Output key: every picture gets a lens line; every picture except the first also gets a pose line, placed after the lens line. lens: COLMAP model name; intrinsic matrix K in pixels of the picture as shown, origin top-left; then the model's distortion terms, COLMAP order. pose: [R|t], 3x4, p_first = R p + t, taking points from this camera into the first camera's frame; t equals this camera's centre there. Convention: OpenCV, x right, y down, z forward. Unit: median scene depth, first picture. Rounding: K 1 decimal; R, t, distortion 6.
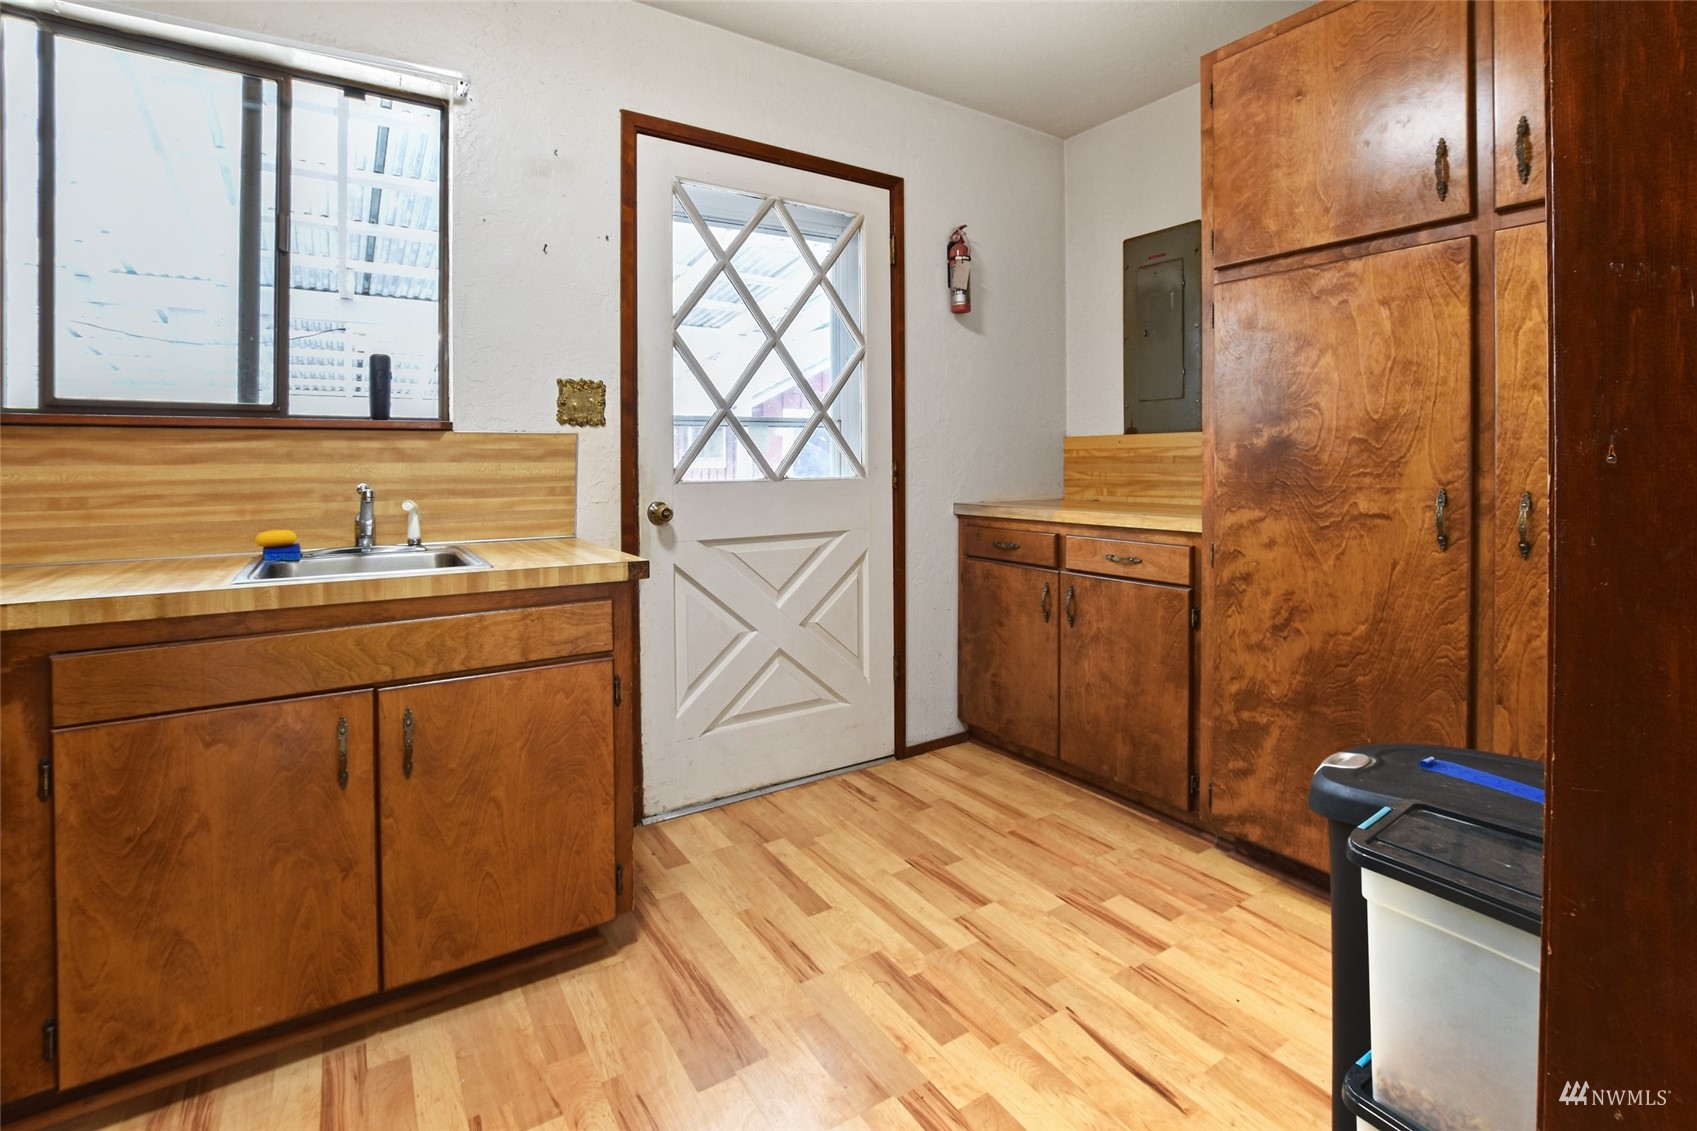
lens RADIAL K [[785.5, 0, 852.1], [0, 785.5, 471.7], [0, 0, 1]] dist [-0.020501, 0.000011]
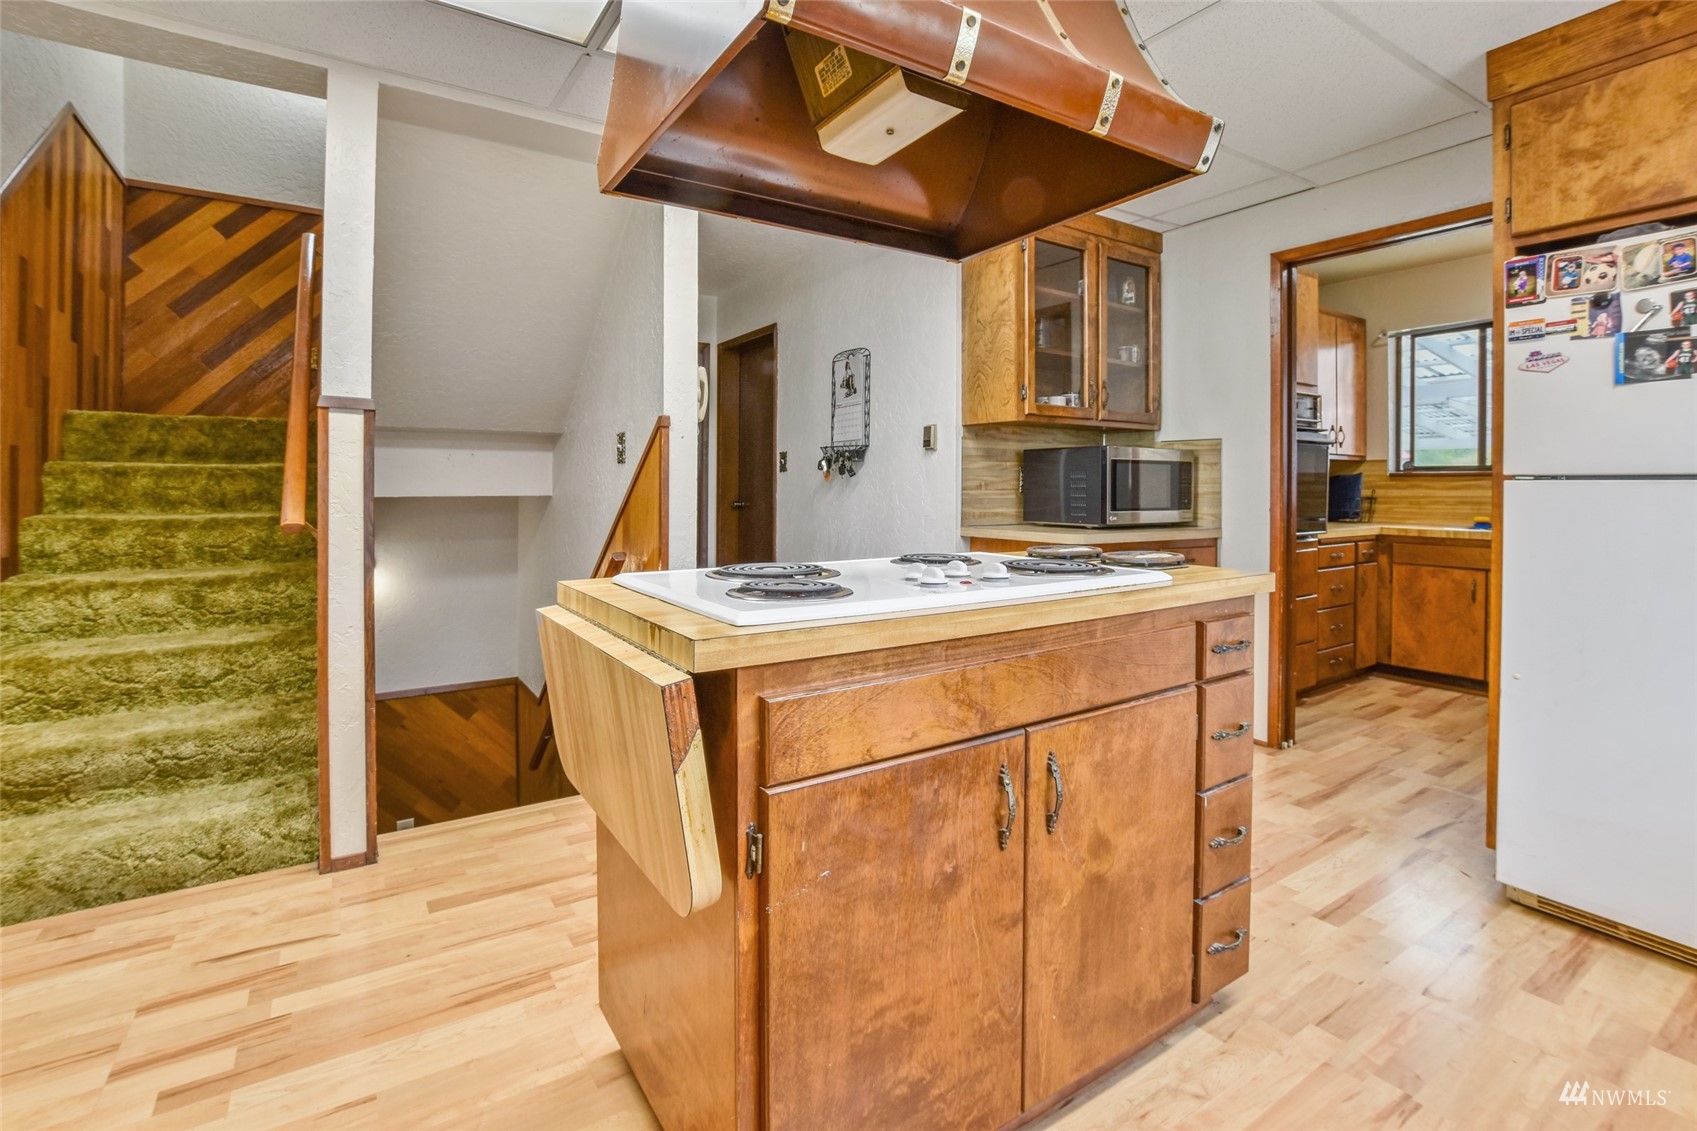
lens RADIAL K [[785.5, 0, 852.1], [0, 785.5, 471.7], [0, 0, 1]] dist [-0.020501, 0.000011]
pose [[0.002828, -0.012796, -0.999914, 2.224030], [-0.011856, 0.999847, -0.012829, -0.016266], [0.999926, 0.011891, 0.002676, -1.325361]]
